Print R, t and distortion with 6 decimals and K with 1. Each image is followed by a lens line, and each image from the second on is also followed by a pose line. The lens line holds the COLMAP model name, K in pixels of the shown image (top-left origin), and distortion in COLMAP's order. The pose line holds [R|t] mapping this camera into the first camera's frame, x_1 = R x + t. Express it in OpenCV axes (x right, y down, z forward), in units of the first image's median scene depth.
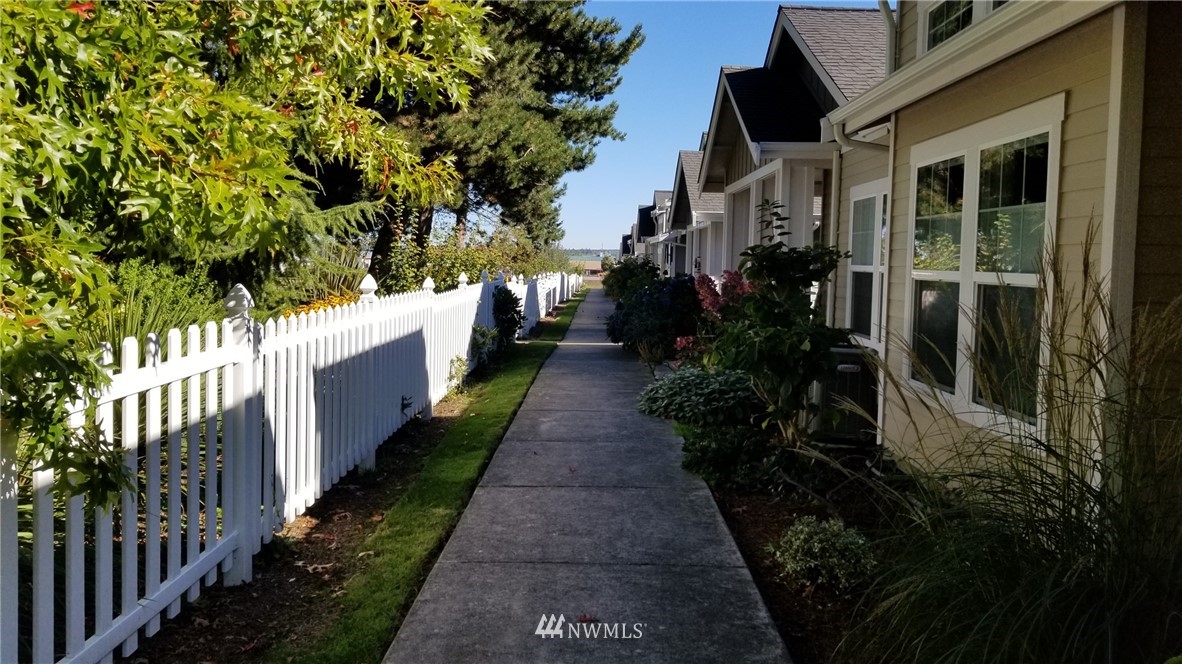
lens RADIAL K [[919.7, 0, 598.1], [0, 919.7, 304.6], [0, 0, 1]] dist [0.079856, -0.132108]
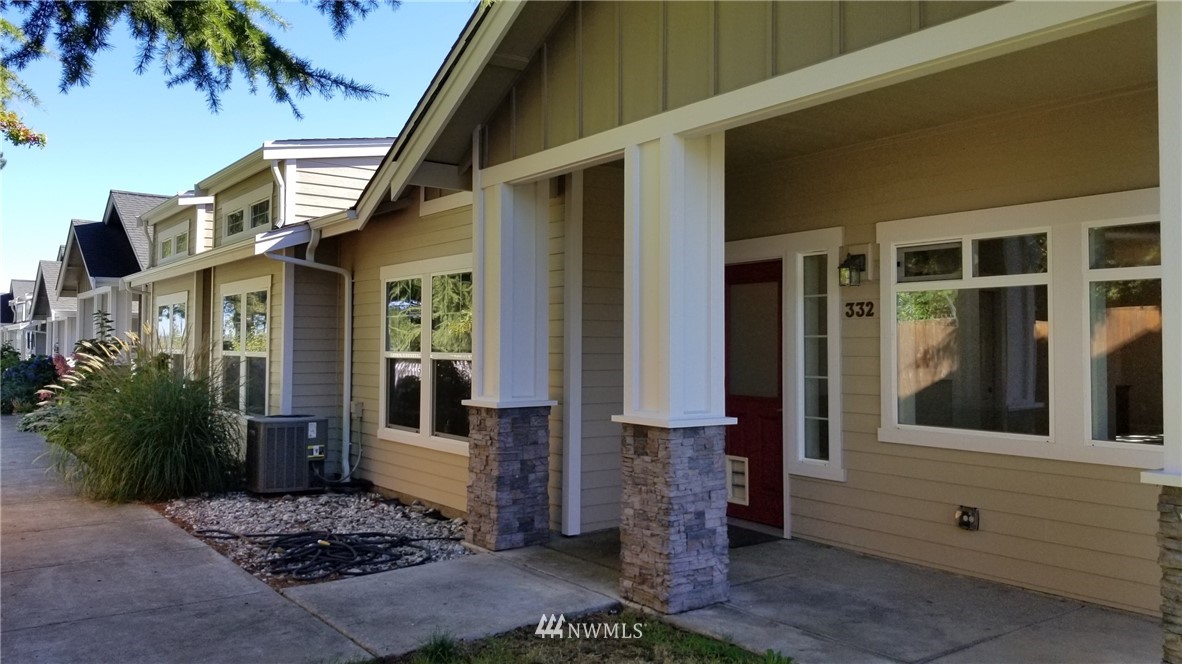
lens RADIAL K [[919.7, 0, 598.1], [0, 919.7, 304.6], [0, 0, 1]] dist [0.079856, -0.132108]
pose [[0.807350, -0.001726, 0.590070, -0.059234], [0.050992, 0.996459, -0.066853, 0.025405], [-0.587865, 0.084063, 0.804579, -0.608295]]
